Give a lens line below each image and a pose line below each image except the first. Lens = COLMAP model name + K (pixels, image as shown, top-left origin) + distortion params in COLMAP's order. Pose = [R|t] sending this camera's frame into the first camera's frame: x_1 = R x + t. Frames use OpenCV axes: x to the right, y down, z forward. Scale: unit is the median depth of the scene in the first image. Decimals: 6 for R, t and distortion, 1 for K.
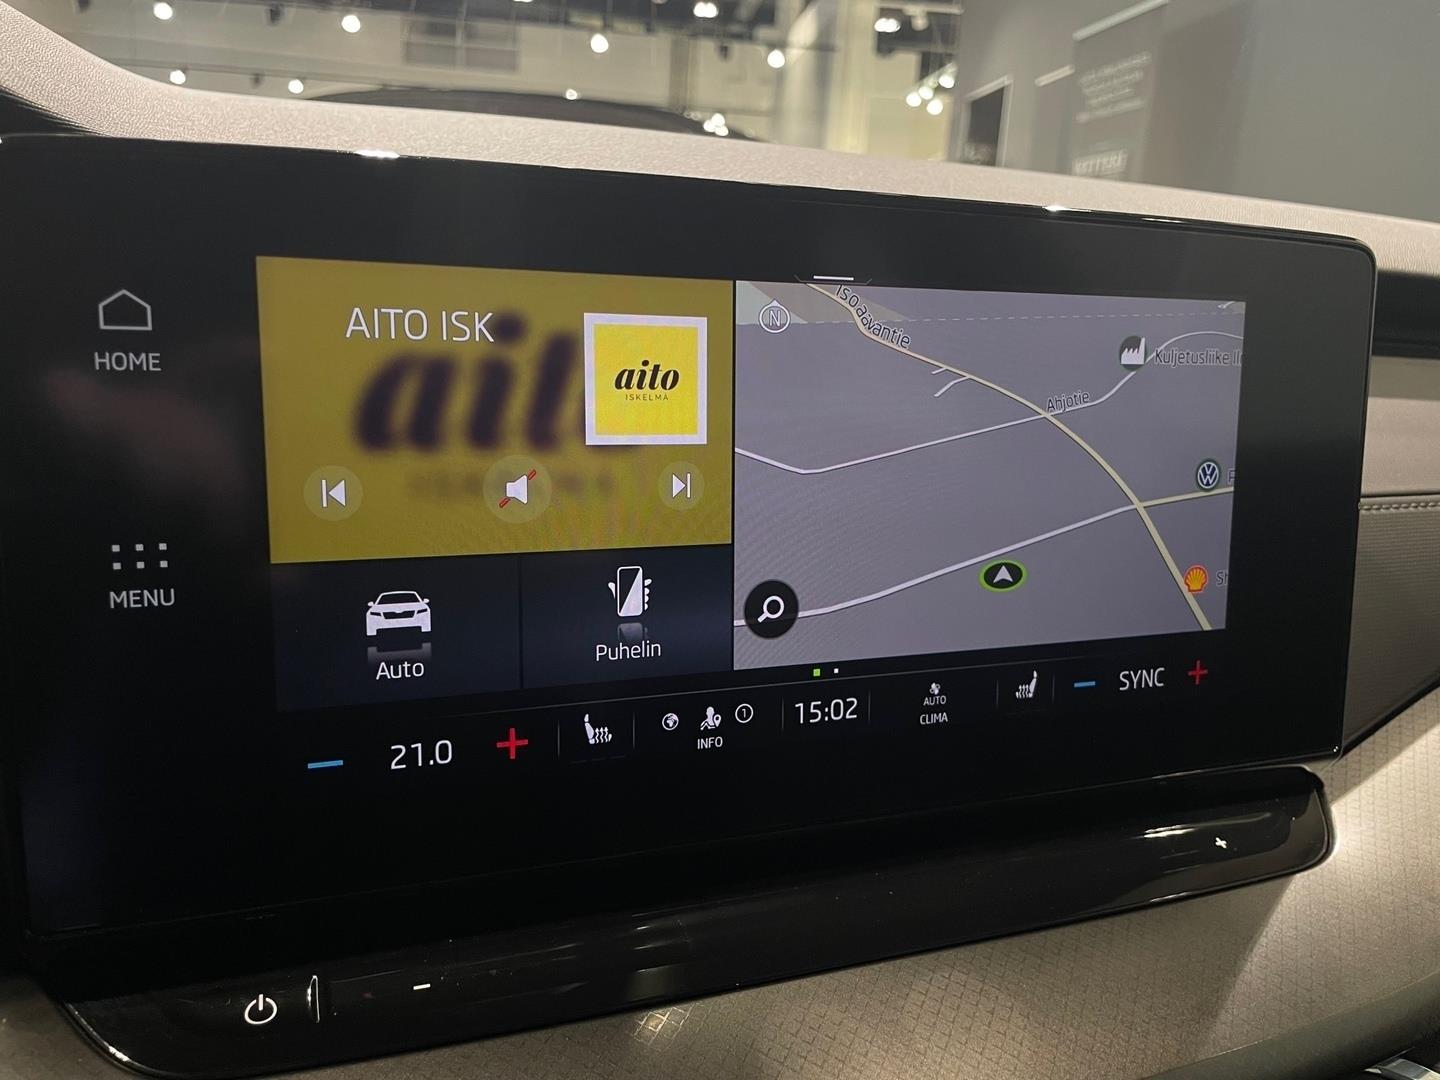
lens RADIAL K [[1069.5, 0, 724.3], [0, 1069.5, 540.6], [0, 0, 1]] dist [0.057602, -0.062244]
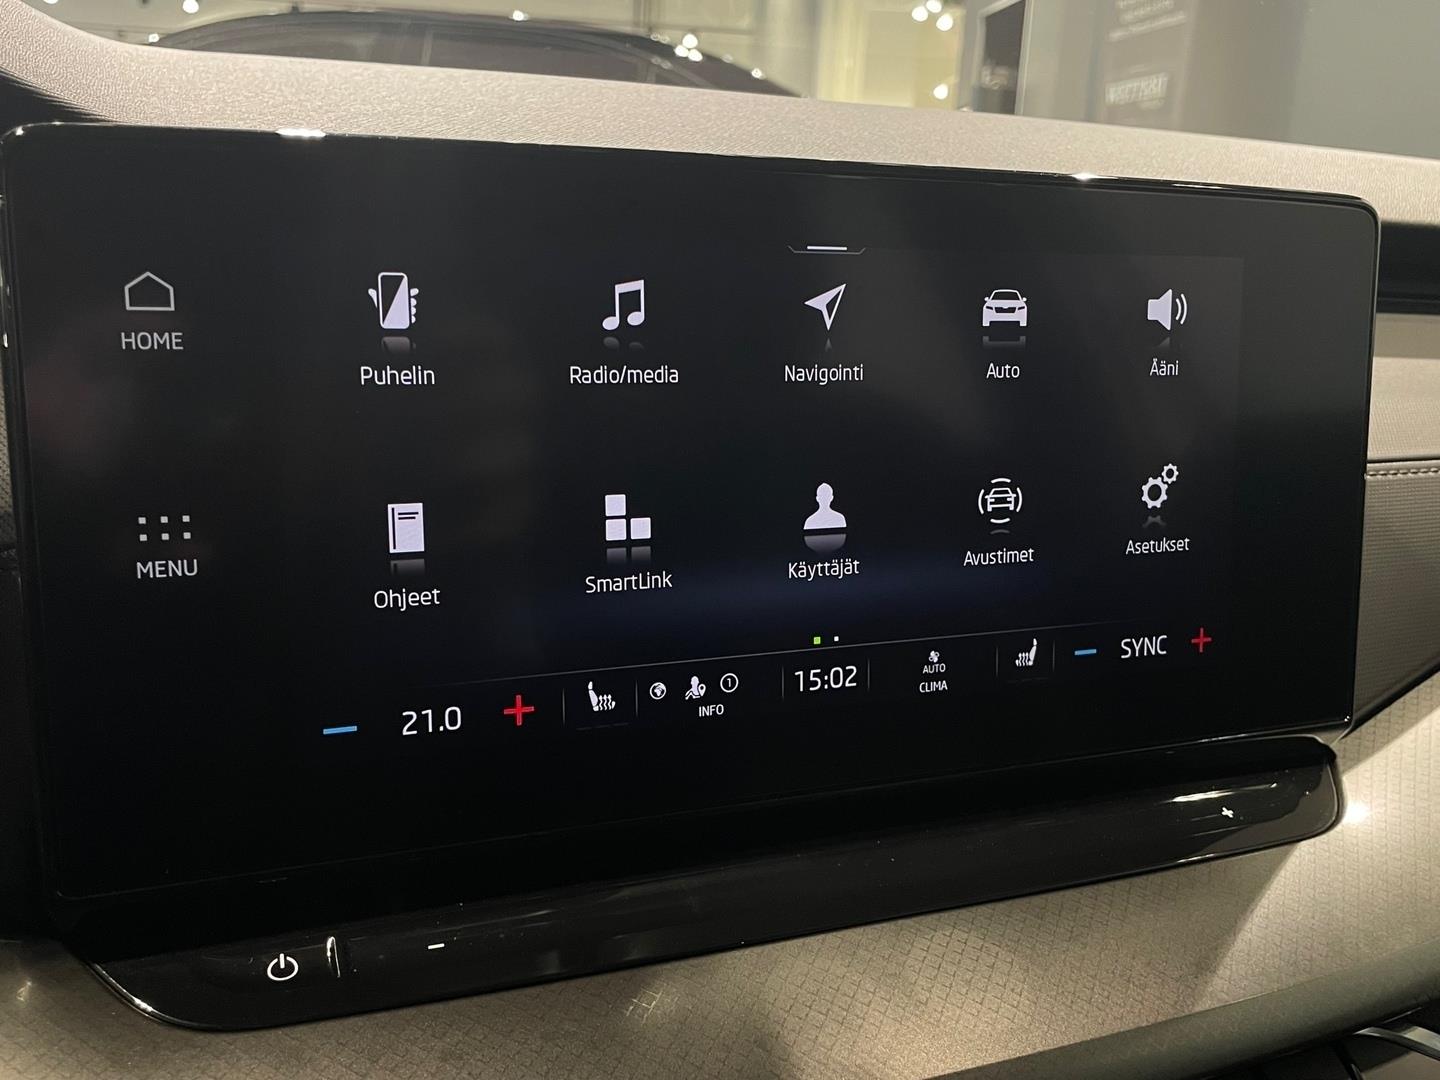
lens RADIAL K [[1261.4, 0, 718.2], [0, 1261.4, 543.7], [0, 0, 1]] dist [0.060103, -0.038880]
pose [[0.999830, -0.014819, 0.010953, -0.016846], [0.014756, 0.999874, 0.005815, 0.023783], [-0.011037, -0.005653, 0.999923, -0.181997]]
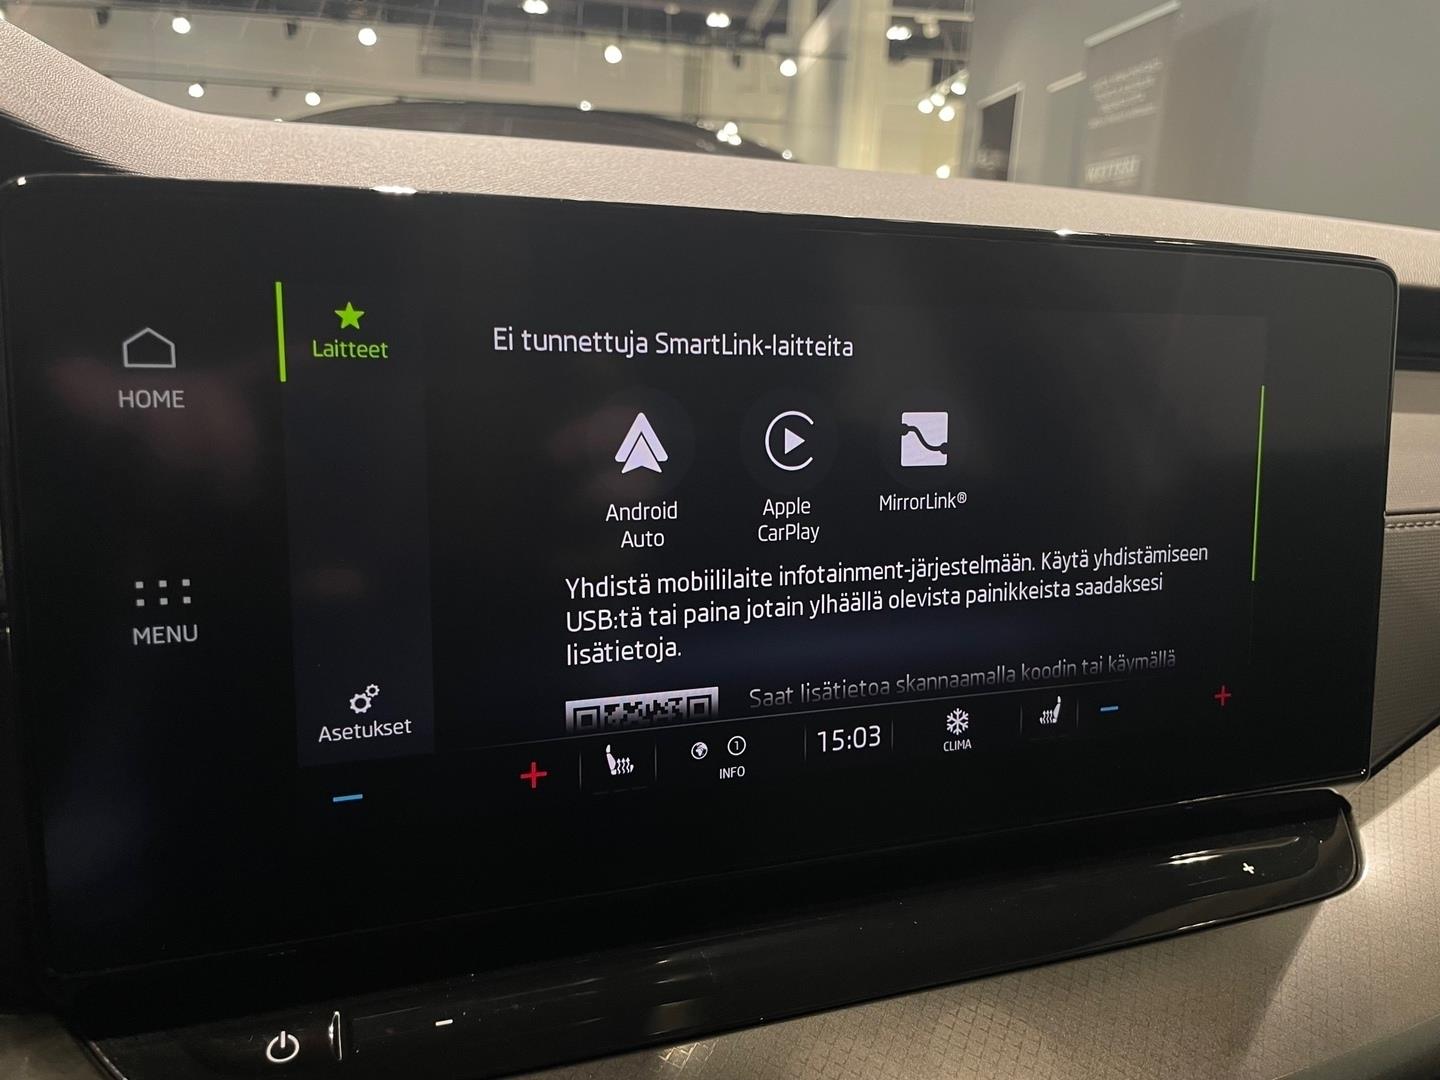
lens RADIAL K [[1069.5, 0, 730.1], [0, 1069.5, 532.1], [0, 0, 1]] dist [0.057602, -0.062244]
pose [[0.999951, -0.005266, -0.008350, -0.005610], [0.005156, 0.999902, -0.013049, -0.020202], [0.008418, 0.013006, 0.999880, 0.002728]]
